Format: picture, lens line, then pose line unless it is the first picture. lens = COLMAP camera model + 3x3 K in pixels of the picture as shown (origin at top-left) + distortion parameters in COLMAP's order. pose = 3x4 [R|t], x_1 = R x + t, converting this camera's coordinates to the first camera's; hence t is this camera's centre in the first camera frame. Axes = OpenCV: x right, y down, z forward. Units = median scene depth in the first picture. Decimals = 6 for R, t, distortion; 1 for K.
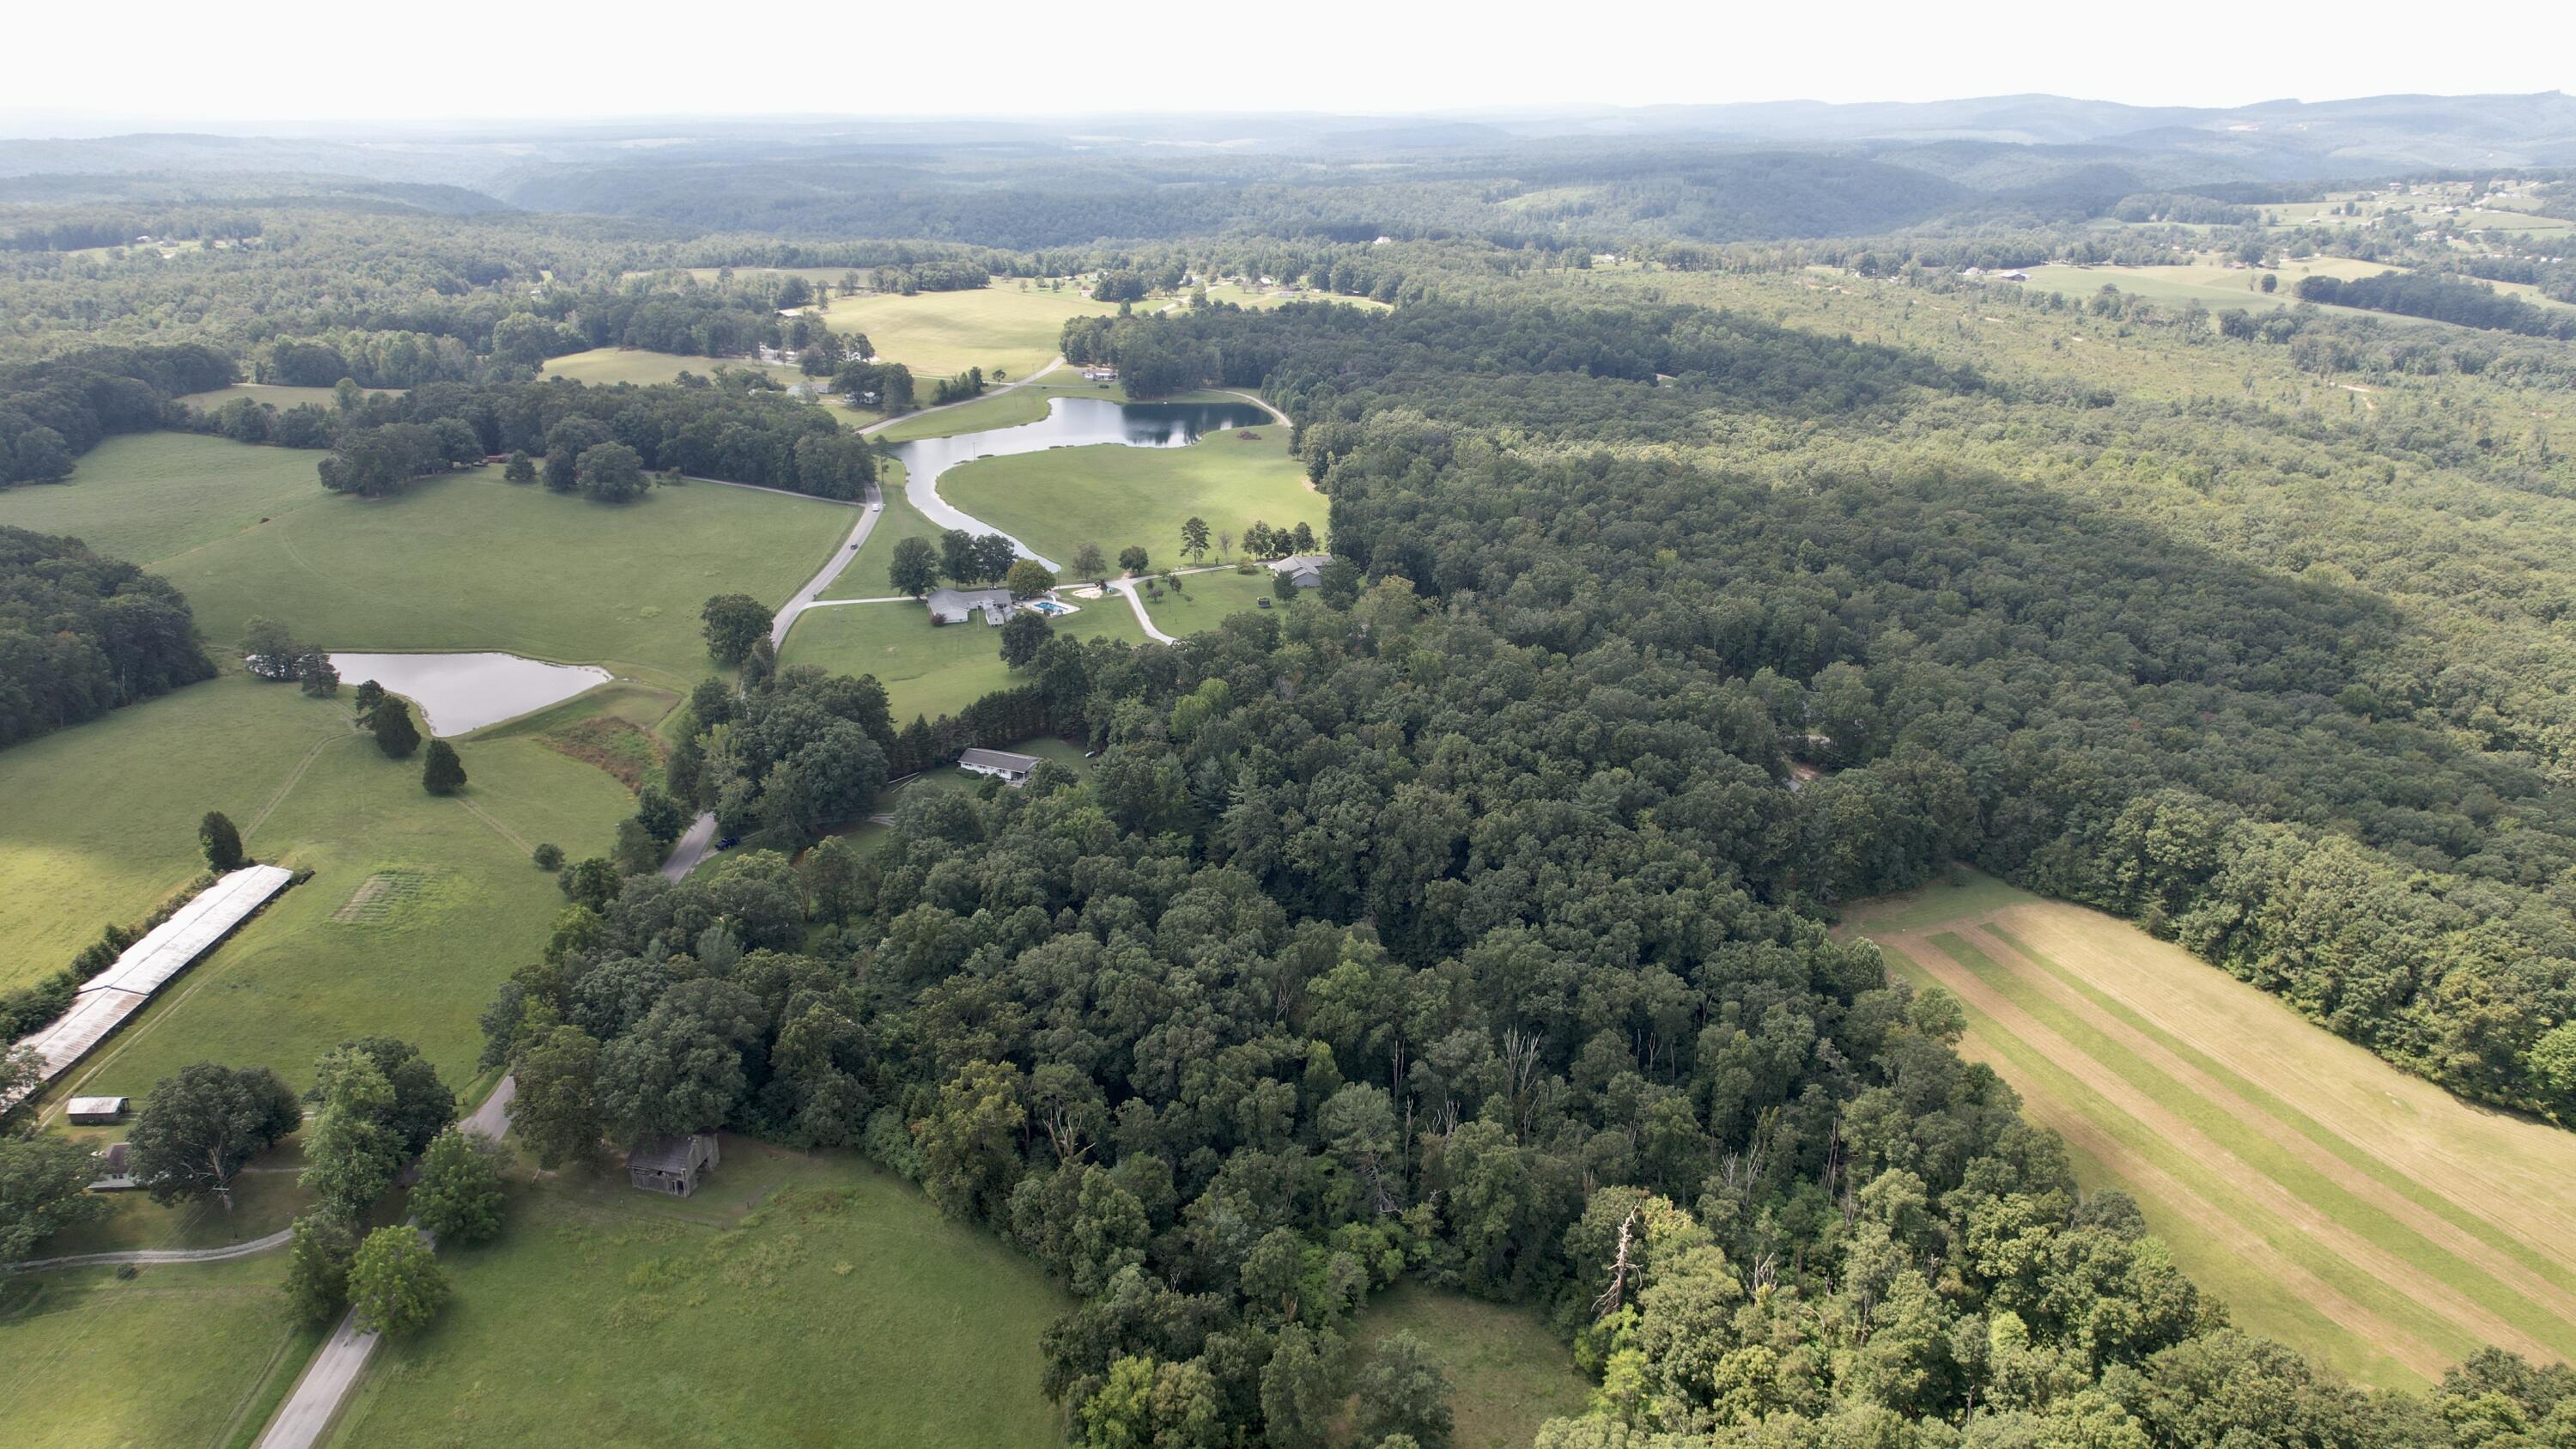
lens RADIAL K [[1650.7, 0, 1288.0], [0, 1650.7, 724.5], [0, 0, 1]] dist [-0.078523, 0.072992]
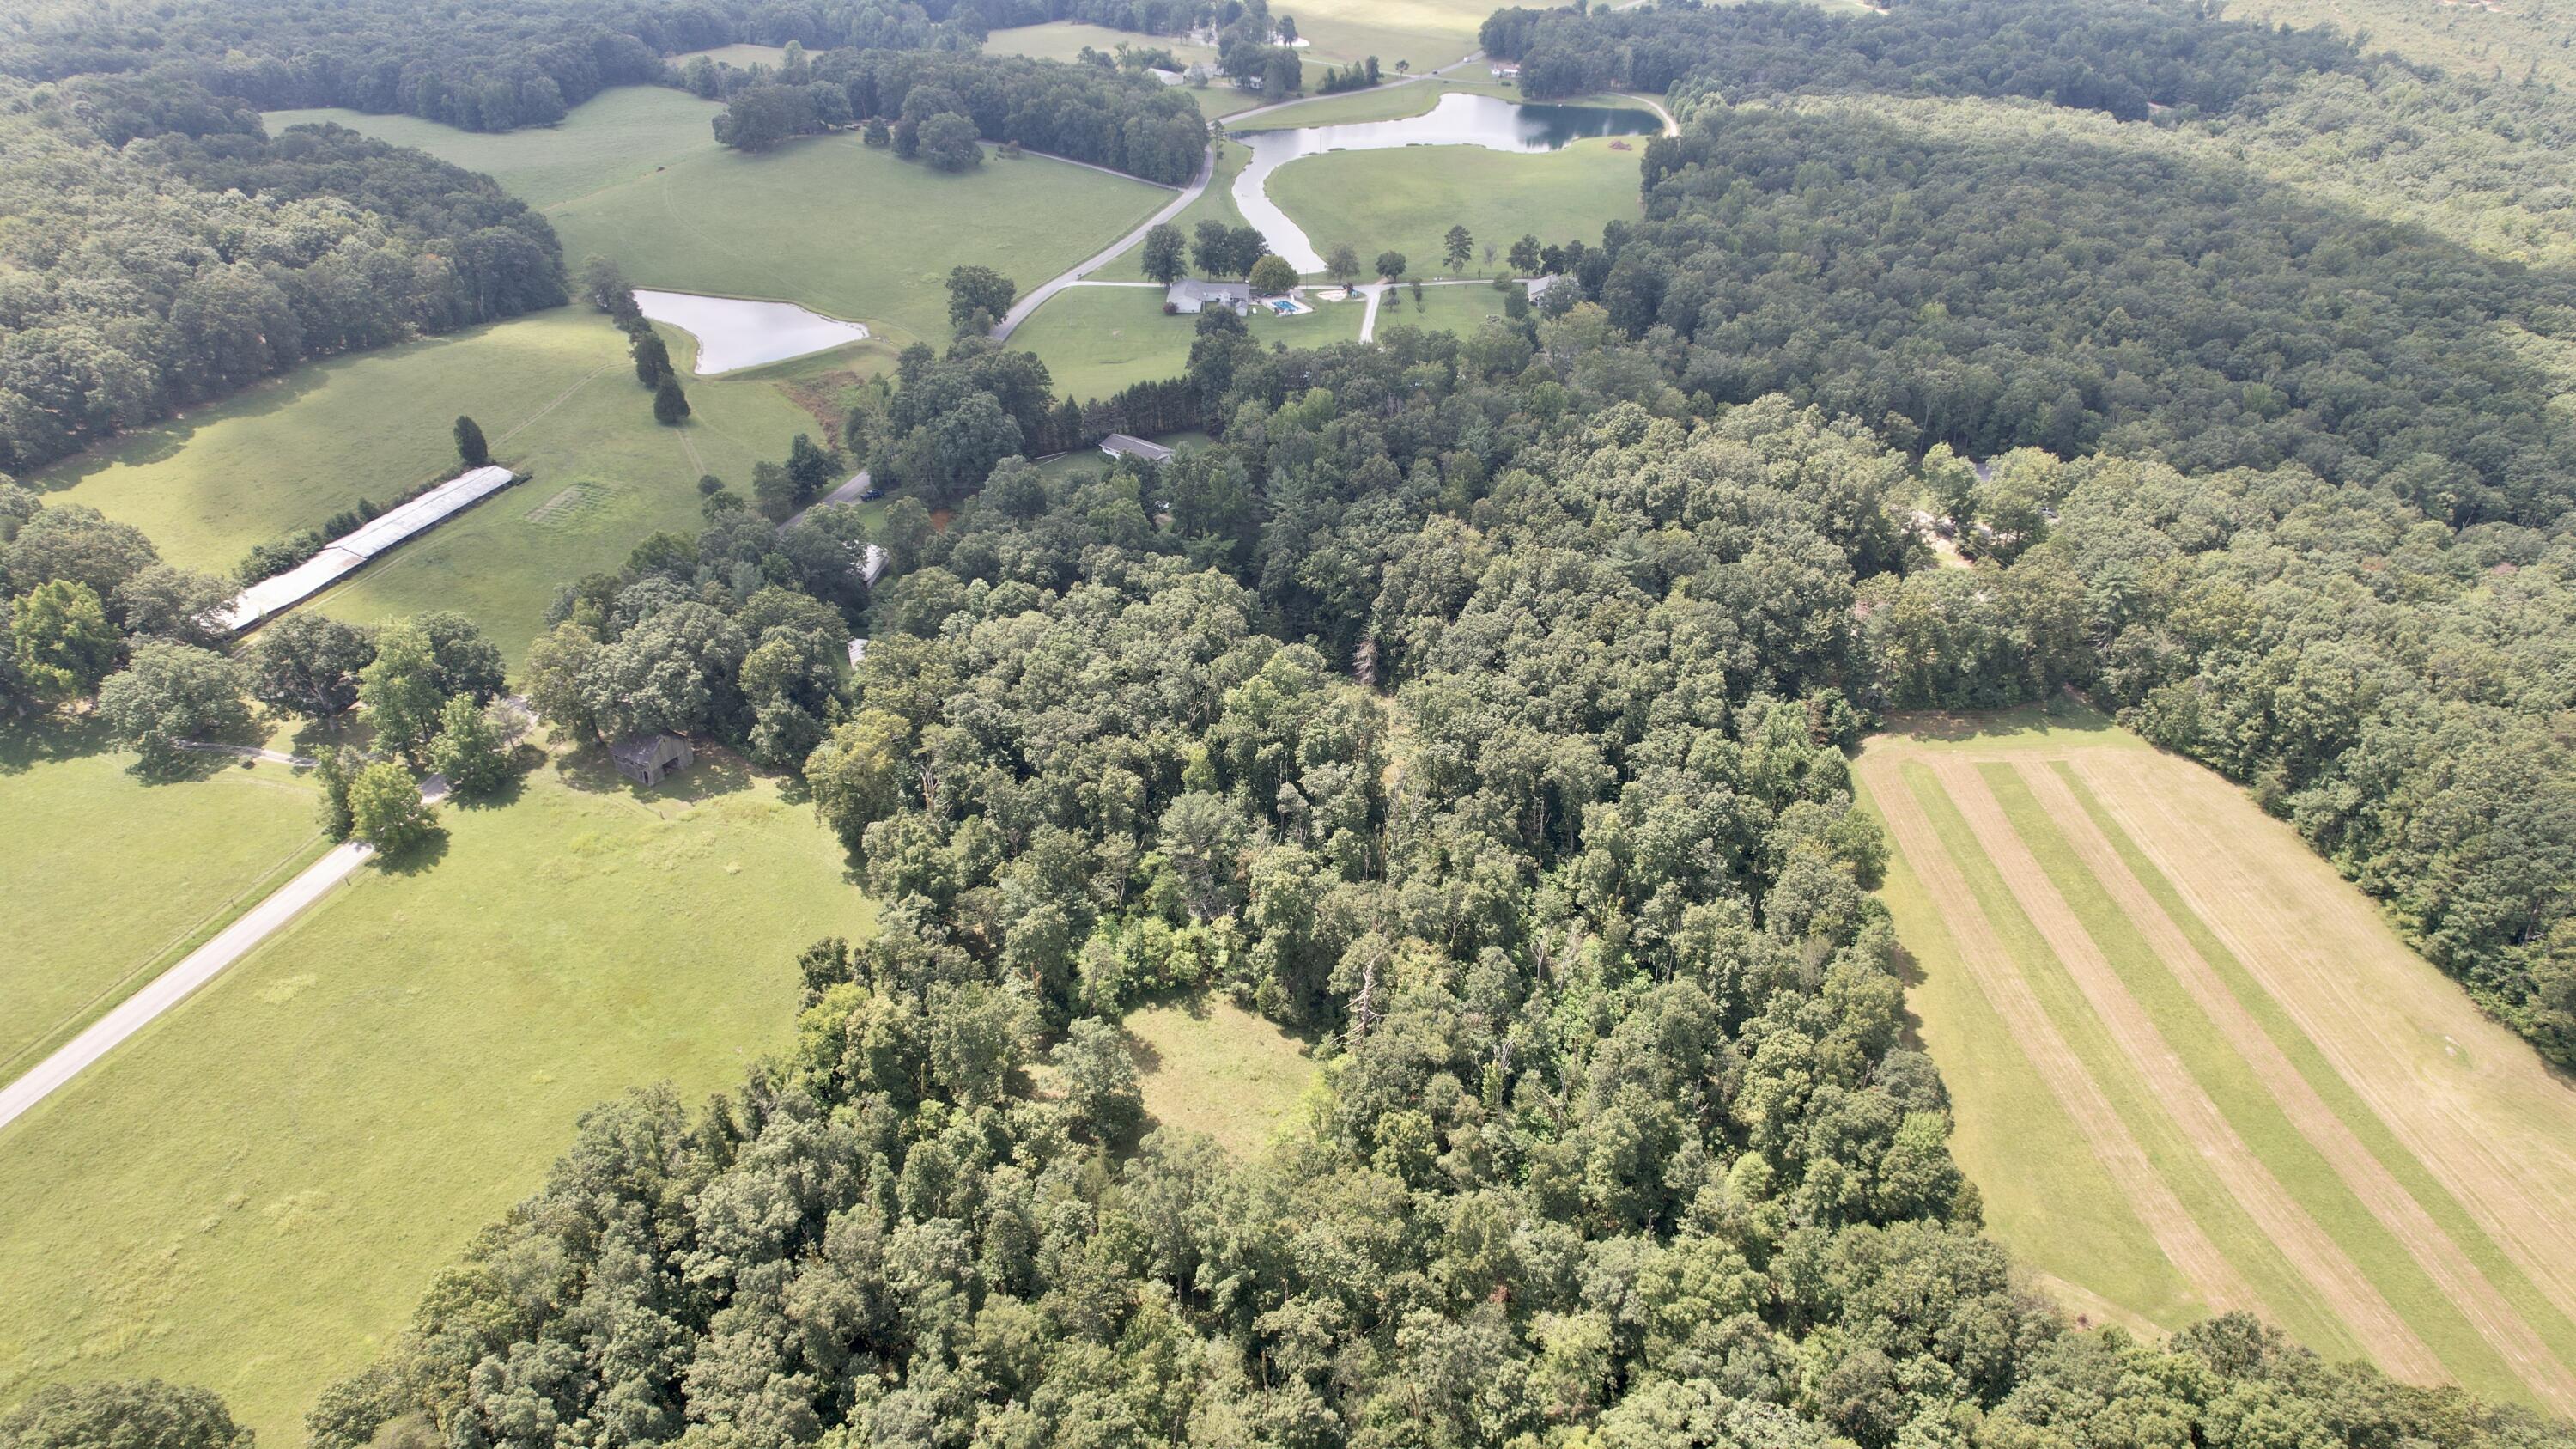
lens RADIAL K [[1648.6, 0, 1288.0], [0, 1648.6, 724.5], [0, 0, 1]] dist [-0.066709, 0.056316]
pose [[0.939691, 0.163948, -0.300171, 0.303544], [-0.110762, 0.976202, 0.186442, -0.014379], [0.323594, -0.141950, 0.935488, 0.051620]]
